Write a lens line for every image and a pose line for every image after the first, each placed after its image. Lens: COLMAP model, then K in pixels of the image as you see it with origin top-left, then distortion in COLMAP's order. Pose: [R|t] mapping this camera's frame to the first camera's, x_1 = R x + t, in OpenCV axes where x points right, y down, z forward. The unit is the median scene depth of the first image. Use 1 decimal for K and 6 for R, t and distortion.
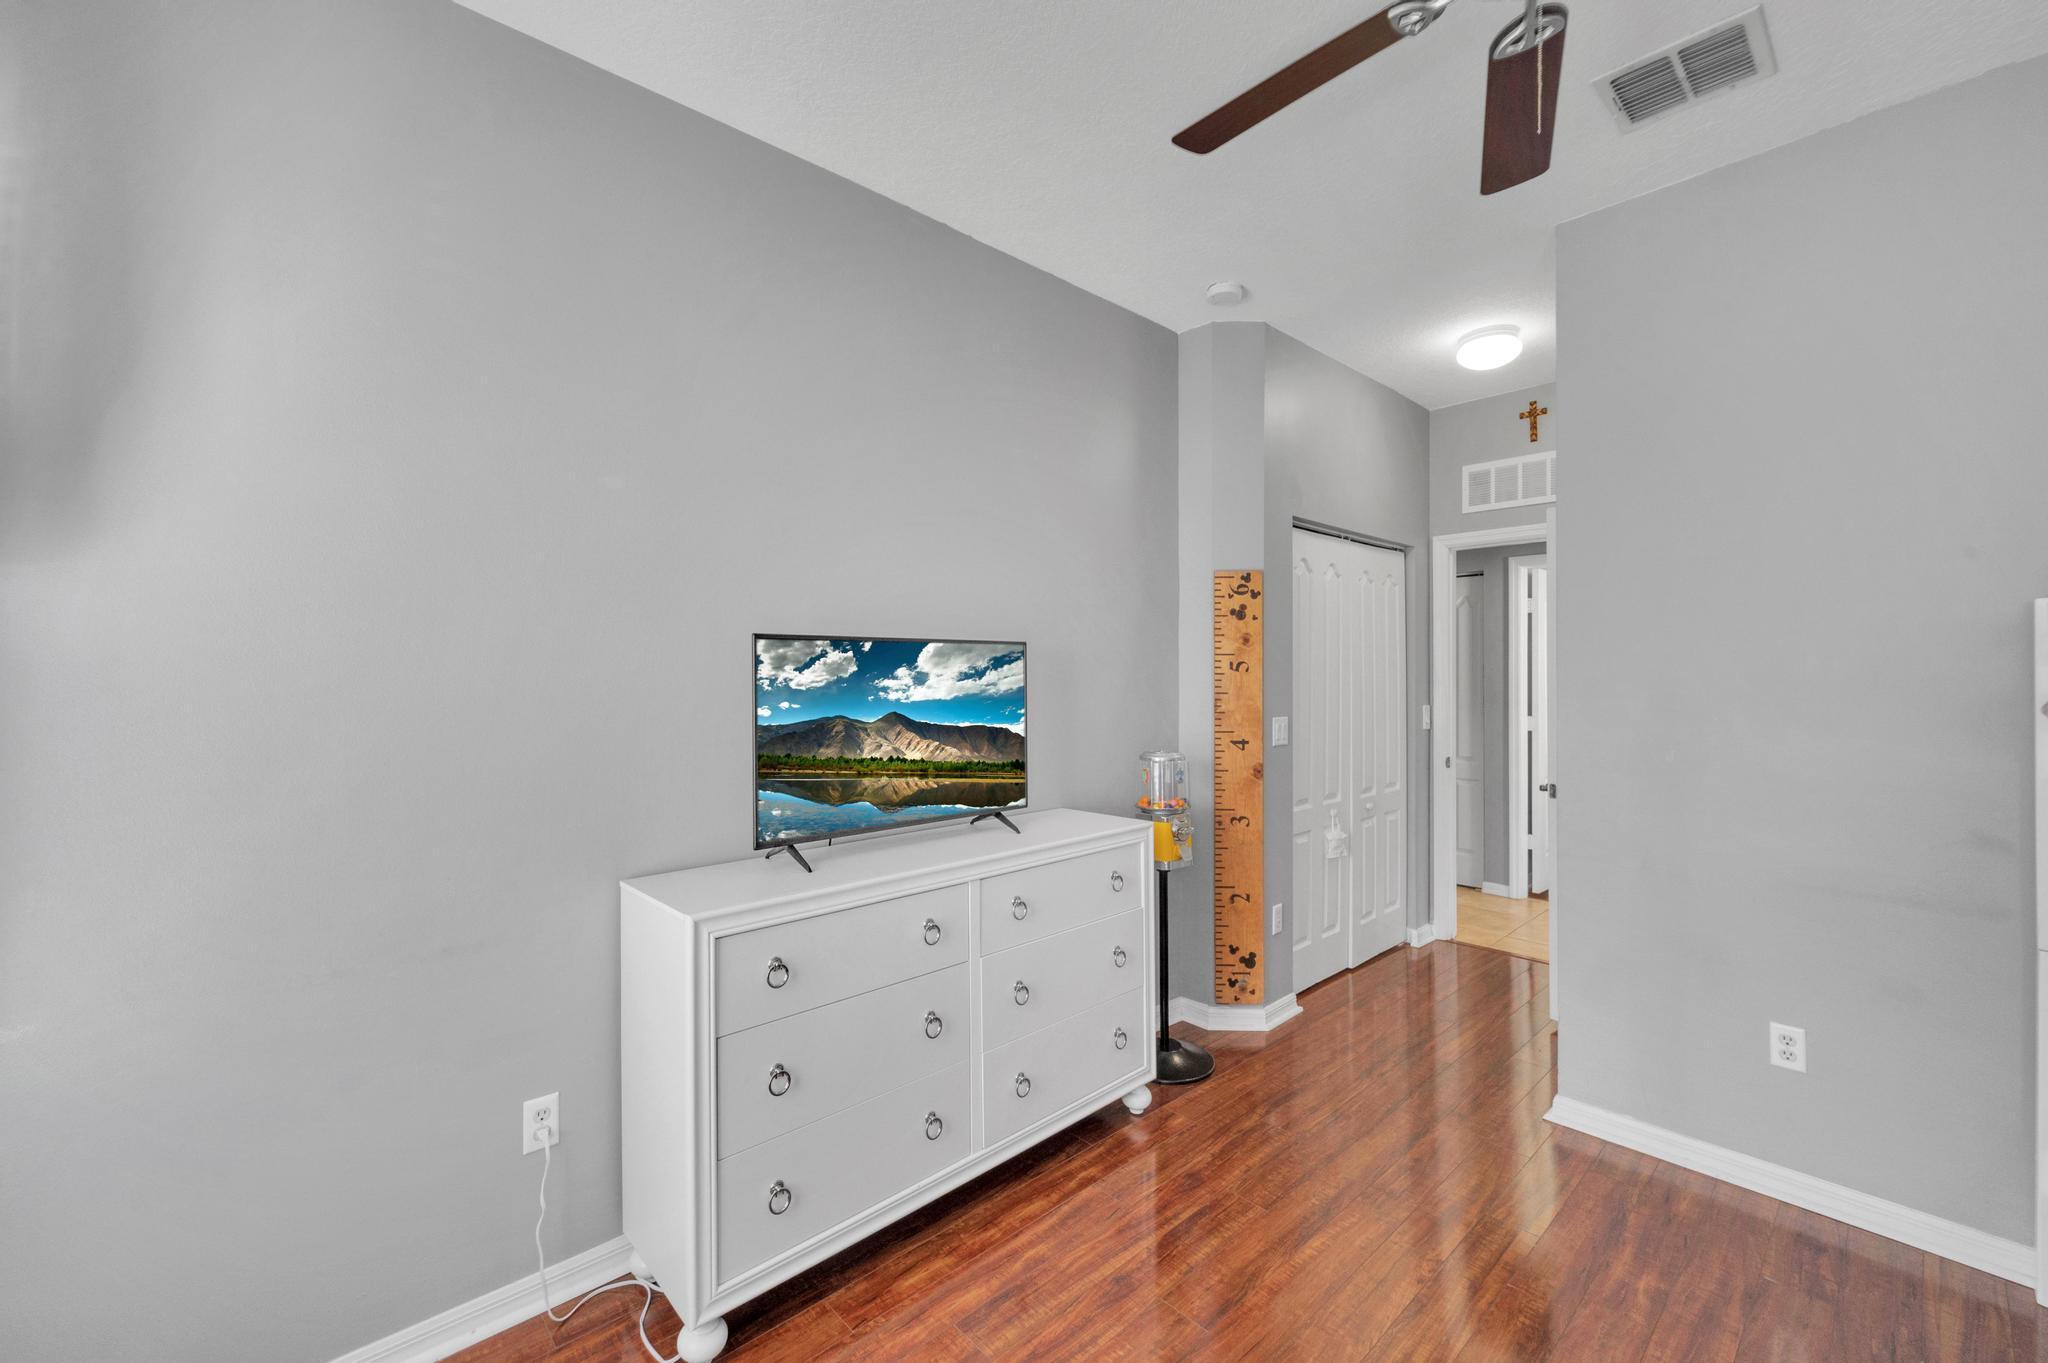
lens RADIAL K [[806.5, 0, 1020.3], [0, 806.5, 670.9], [0, 0, 1]] dist [0.000589, 0.000589]
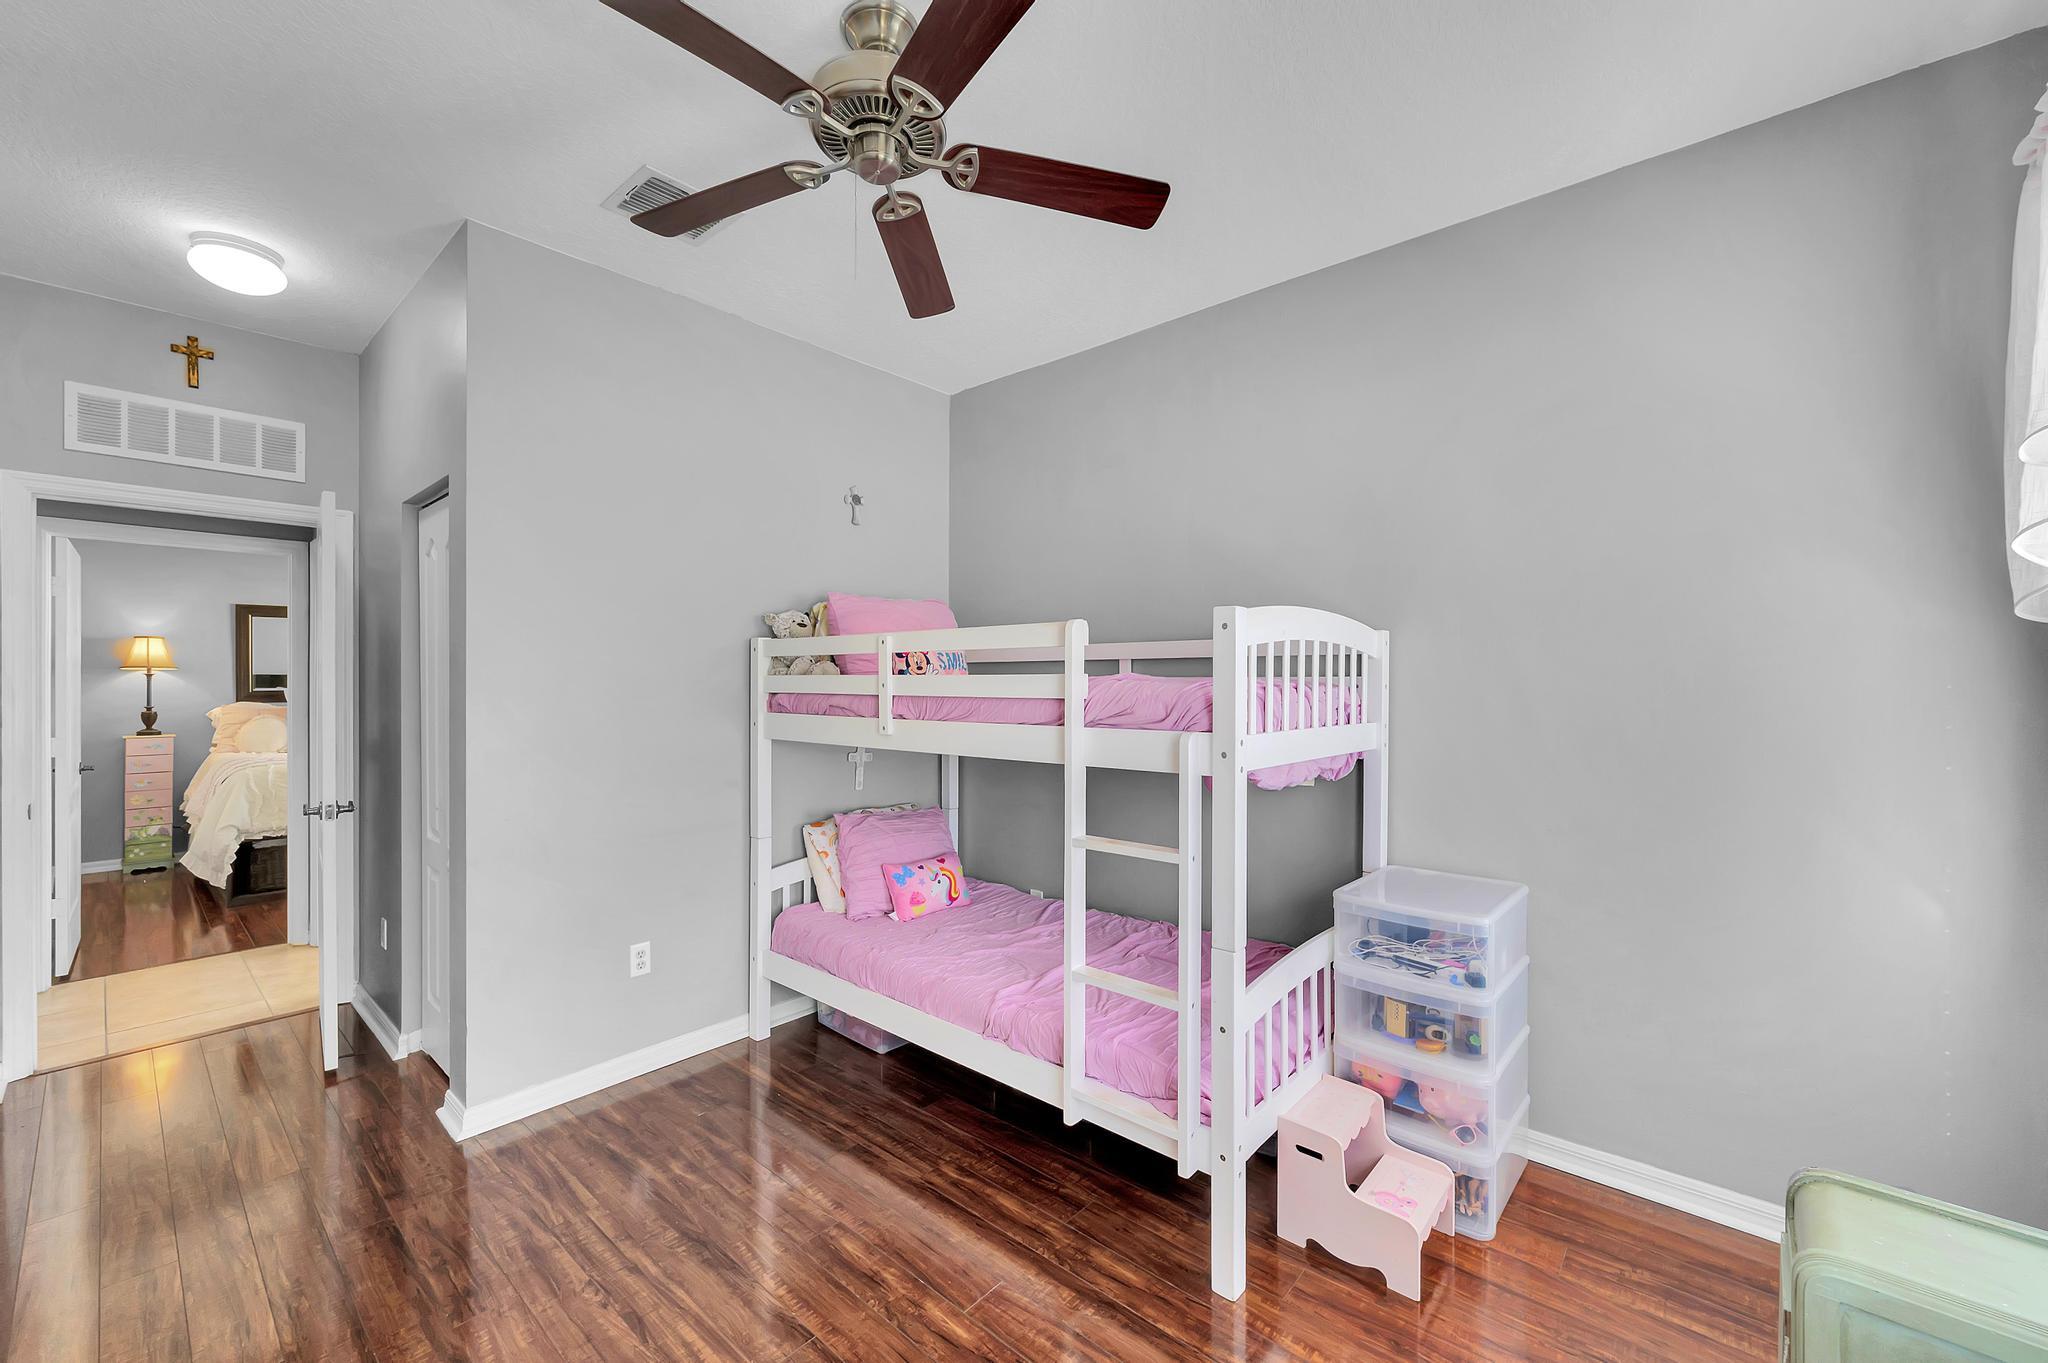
lens RADIAL K [[806.5, 0, 1022.1], [0, 806.5, 684.6], [0, 0, 1]] dist [0.000589, 0.000589]
pose [[-0.110547, -0.002376, 0.993868, -0.440962], [0.002163, 0.999994, 0.002631, 0.010841], [-0.993869, 0.002440, -0.110541, 0.521298]]
